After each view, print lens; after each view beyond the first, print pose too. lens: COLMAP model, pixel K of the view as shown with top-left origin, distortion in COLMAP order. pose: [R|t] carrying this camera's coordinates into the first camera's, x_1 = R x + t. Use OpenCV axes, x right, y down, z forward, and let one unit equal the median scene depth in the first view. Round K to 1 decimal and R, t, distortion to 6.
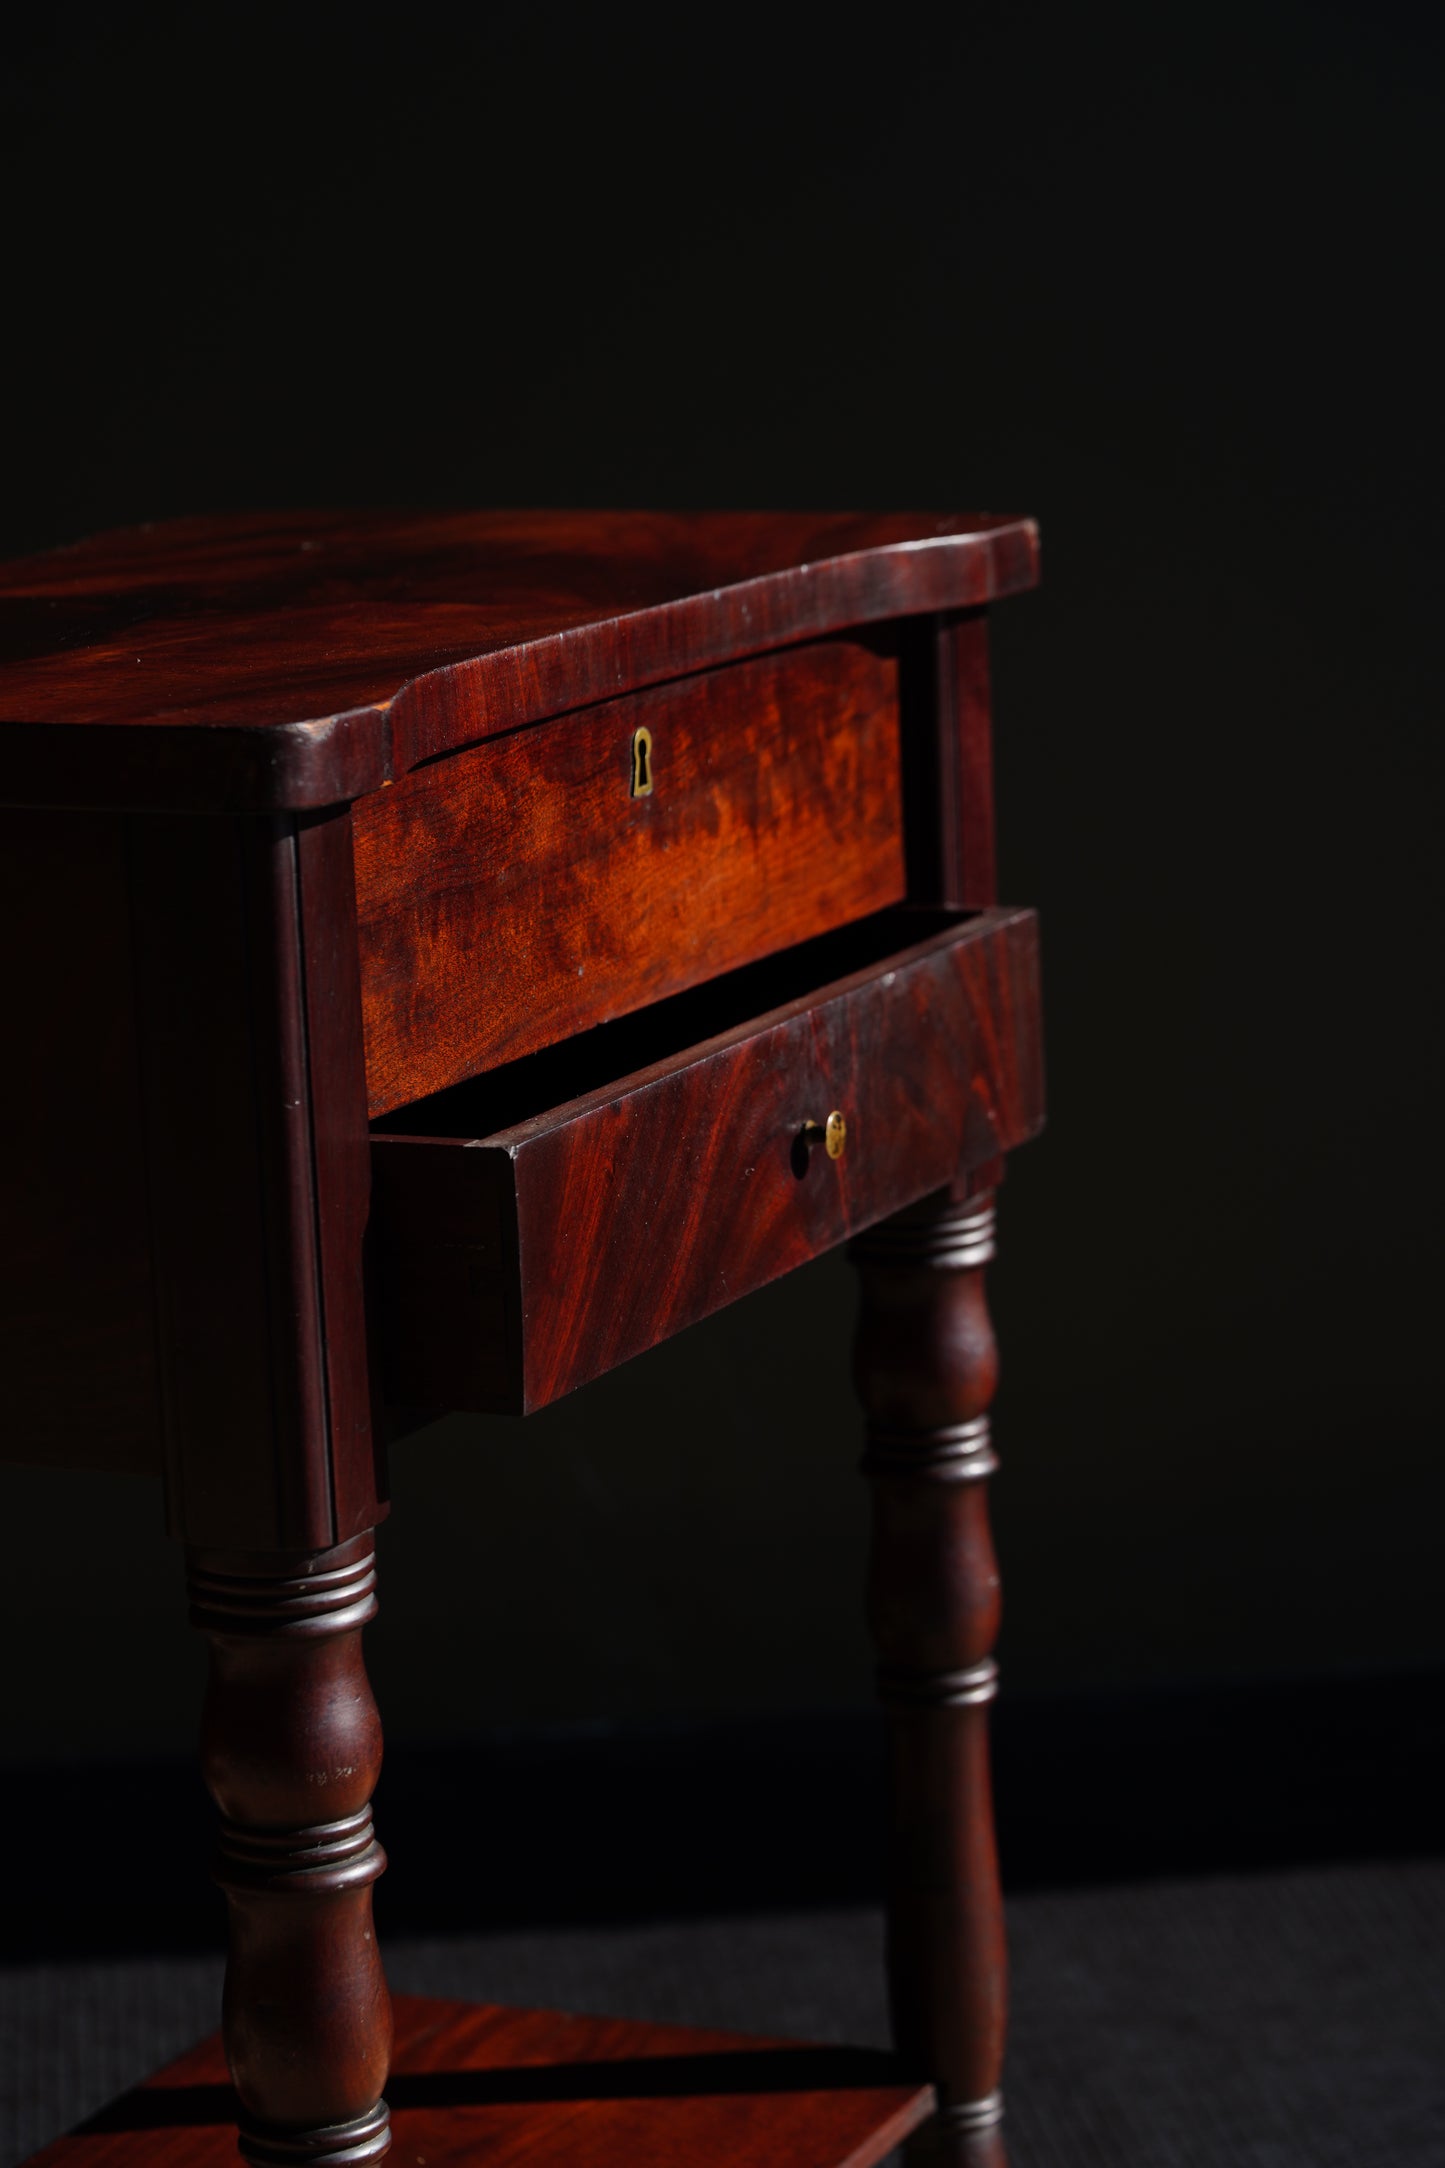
lens RADIAL K [[5920.6, 0, 722.5], [0, 5920.6, 1084.0], [0, 0, 1]] dist [-0.189252, 0.392009]
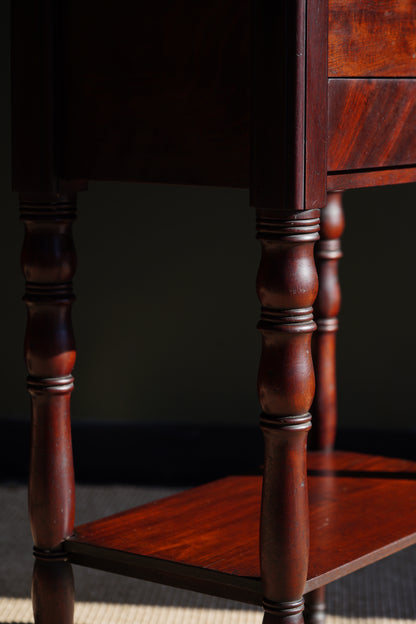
lens RADIAL K [[1704.1, 0, 208.0], [0, 1704.1, 312.0], [0, 0, 1]] dist [-0.189252, 0.392009]
pose [[0.975503, 0.074050, -0.207151, 0.061731], [-0.083644, 0.995773, -0.037933, 0.152072], [0.203466, 0.054330, 0.977573, 0.152737]]
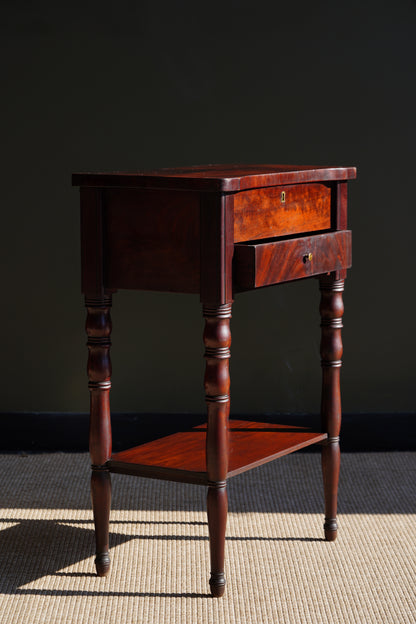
lens RADIAL K [[1704.1, 0, 208.0], [0, 1704.1, 312.0], [0, 0, 1]] dist [-0.189252, 0.392009]
pose [[0.992427, 0.052387, -0.111109, 0.118613], [-0.058793, 0.996743, -0.055189, 0.178564], [0.107856, 0.061303, 0.992275, -0.831167]]
